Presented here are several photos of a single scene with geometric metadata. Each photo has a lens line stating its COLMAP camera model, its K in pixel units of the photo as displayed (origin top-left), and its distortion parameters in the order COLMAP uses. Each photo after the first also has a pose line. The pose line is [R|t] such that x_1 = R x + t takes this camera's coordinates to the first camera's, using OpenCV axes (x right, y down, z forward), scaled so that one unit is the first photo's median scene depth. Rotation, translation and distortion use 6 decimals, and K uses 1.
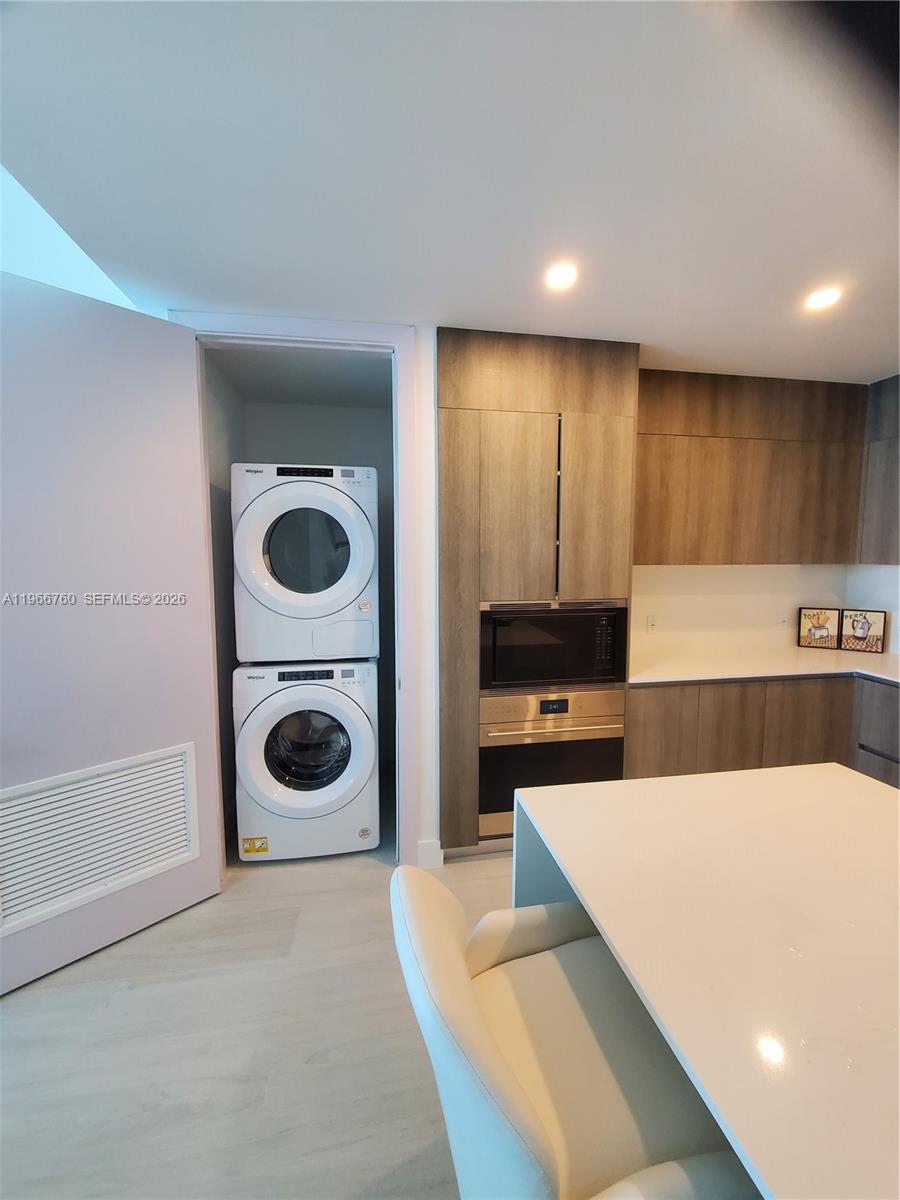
lens RADIAL K [[477.6, 0, 444.5], [0, 477.6, 595.3], [0, 0, 1]] dist [-0.000598, -0.002293]
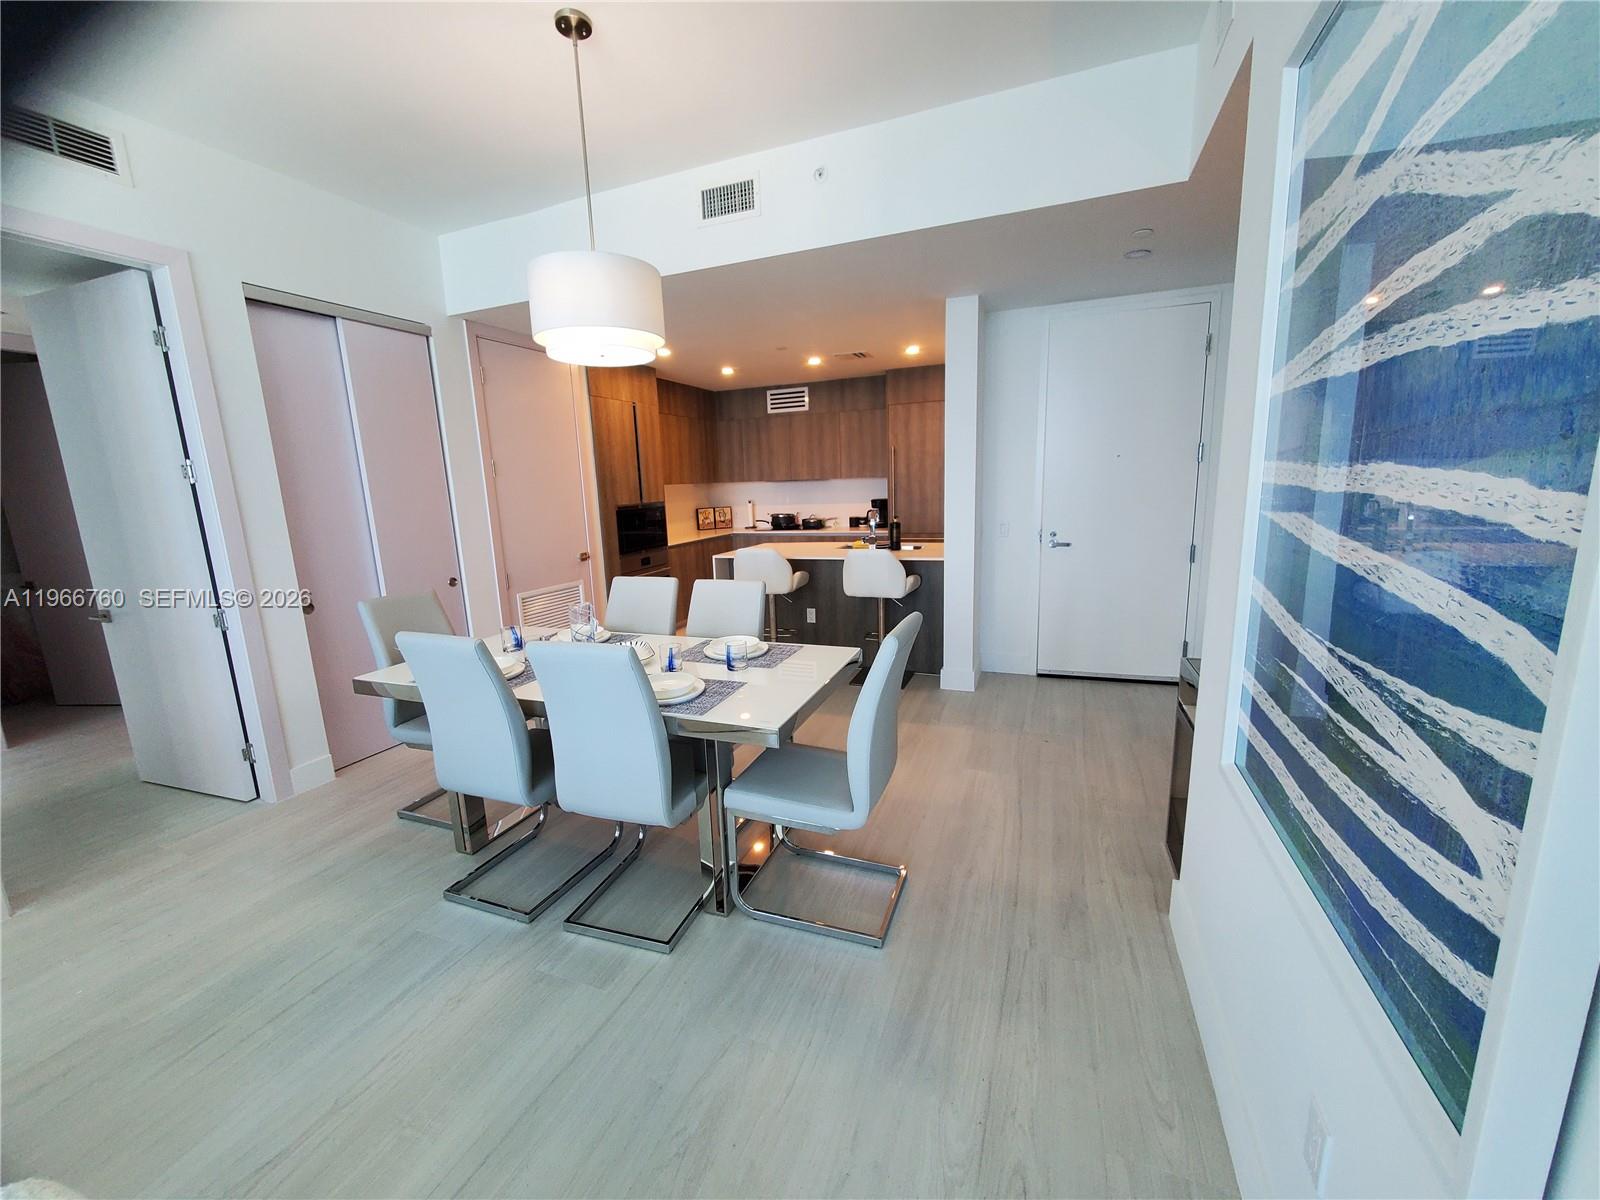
lens RADIAL K [[636.8, 0, 792.5], [0, 636.8, 596.7], [0, 0, 1]] dist [-0.000598, -0.002293]
pose [[0.518737, -0.170499, 0.837760, -1.407124], [0.110265, 0.985070, 0.132204, 0.092496], [-0.847793, 0.023797, 0.529793, -0.711212]]
